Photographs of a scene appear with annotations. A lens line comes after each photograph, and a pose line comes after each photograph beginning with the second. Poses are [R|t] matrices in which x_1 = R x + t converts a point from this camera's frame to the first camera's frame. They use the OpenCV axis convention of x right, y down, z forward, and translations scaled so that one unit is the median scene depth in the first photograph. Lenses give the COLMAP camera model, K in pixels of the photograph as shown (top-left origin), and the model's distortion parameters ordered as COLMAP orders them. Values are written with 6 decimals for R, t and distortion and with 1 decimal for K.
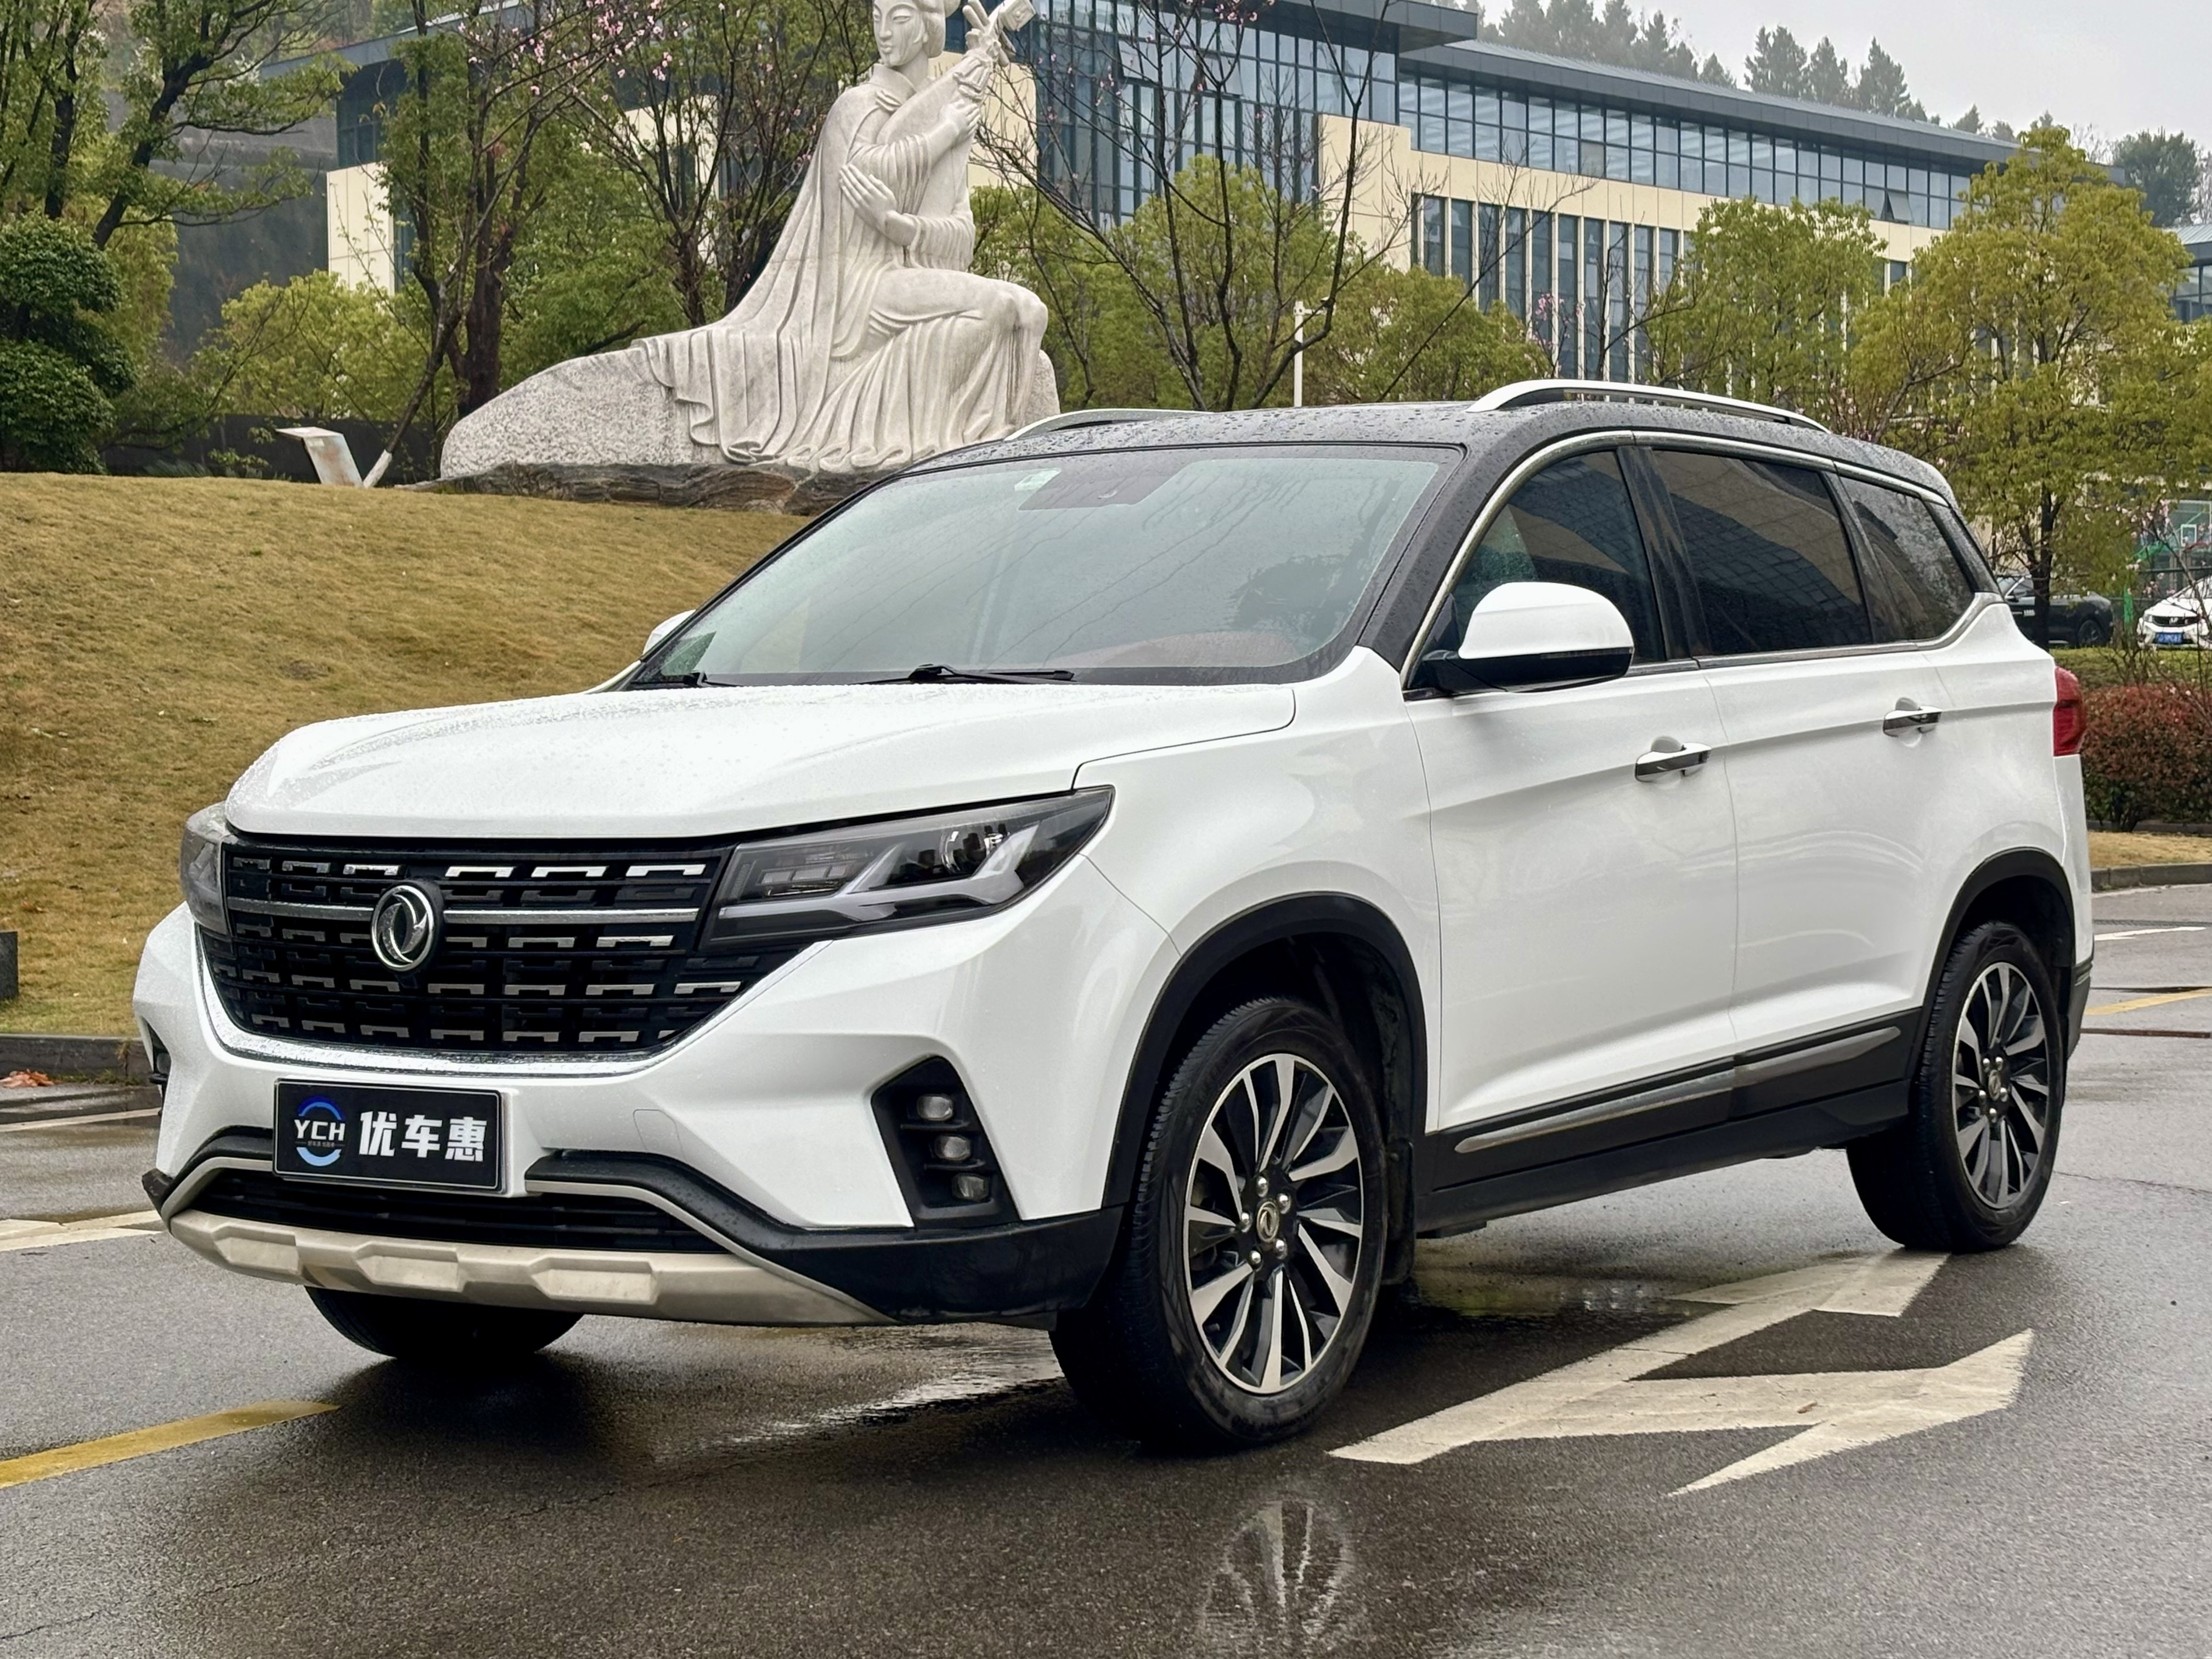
lens RADIAL K [[3928.5, 0, 1106.0], [0, 3928.5, 830.0], [0, 0, 1]] dist [0.236568, 0.000000]
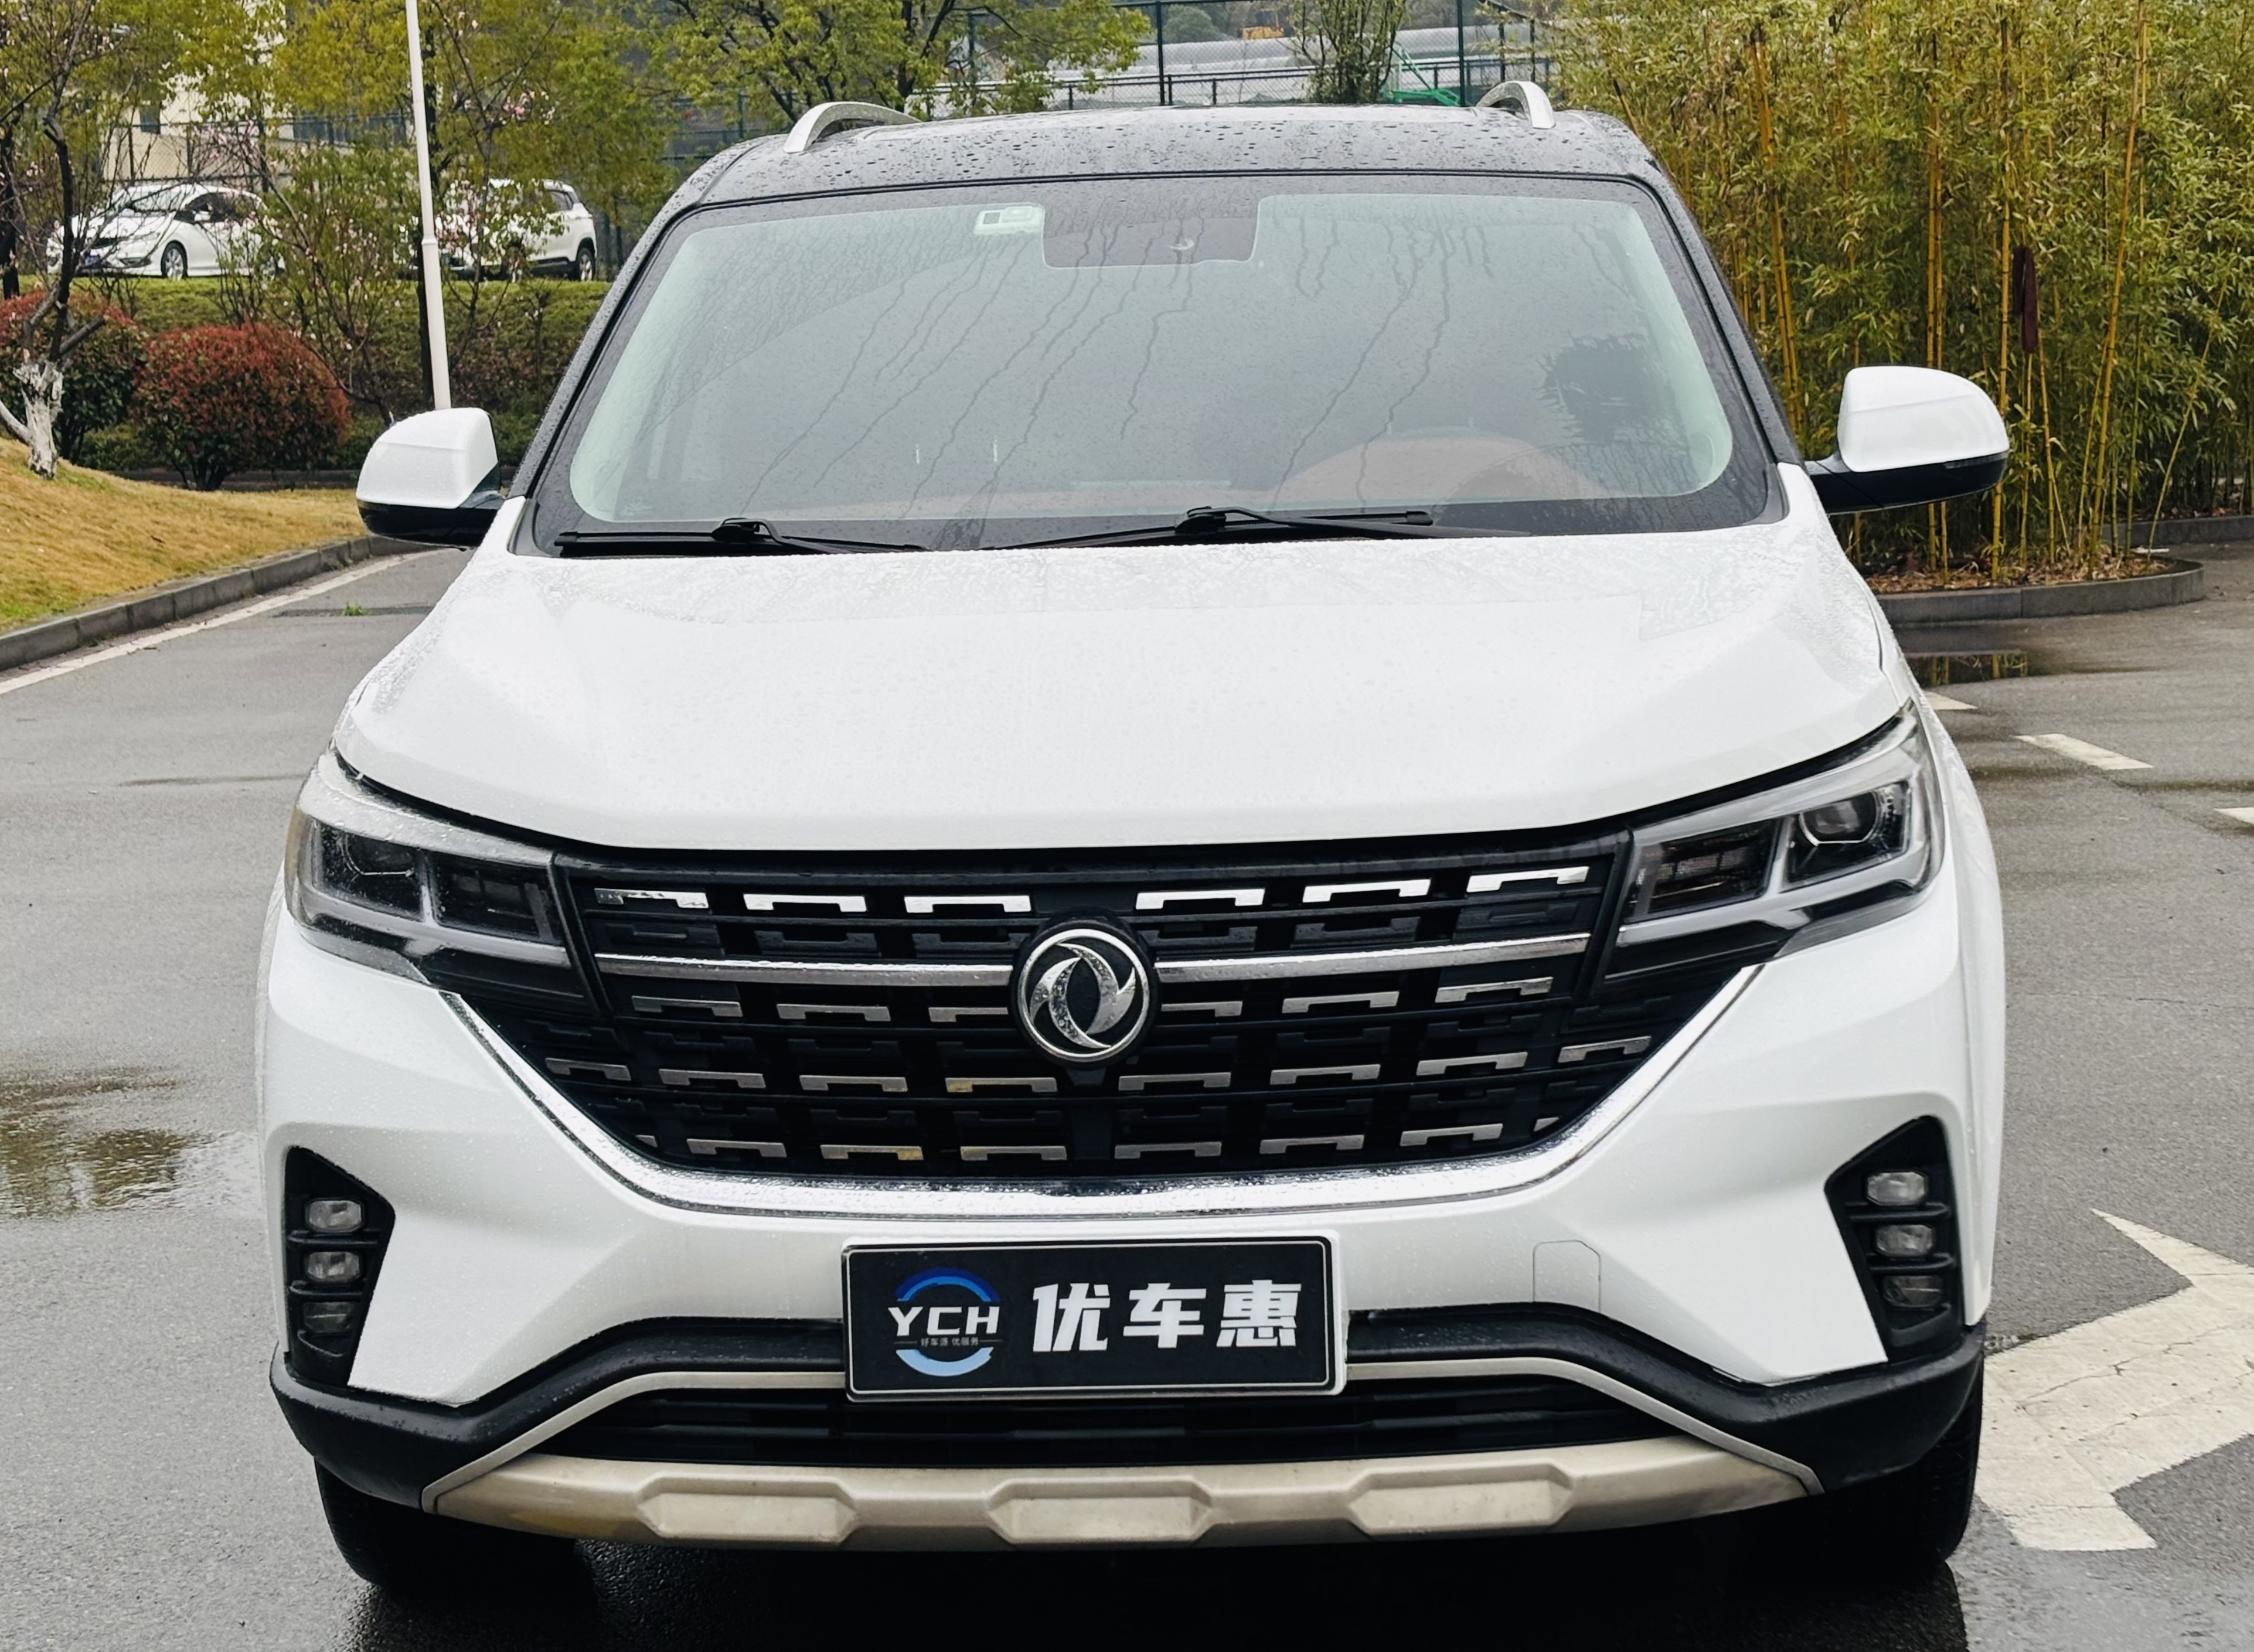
lens RADIAL K [[4222.5, 0, 1127.2], [0, 4222.5, 825.9], [0, 0, 1]] dist [0.200215, 0.000000]
pose [[0.848967, -0.082739, 0.521928, -0.531372], [0.036782, 0.994523, 0.097828, -0.069695], [-0.527164, -0.063855, 0.847361, 0.424332]]
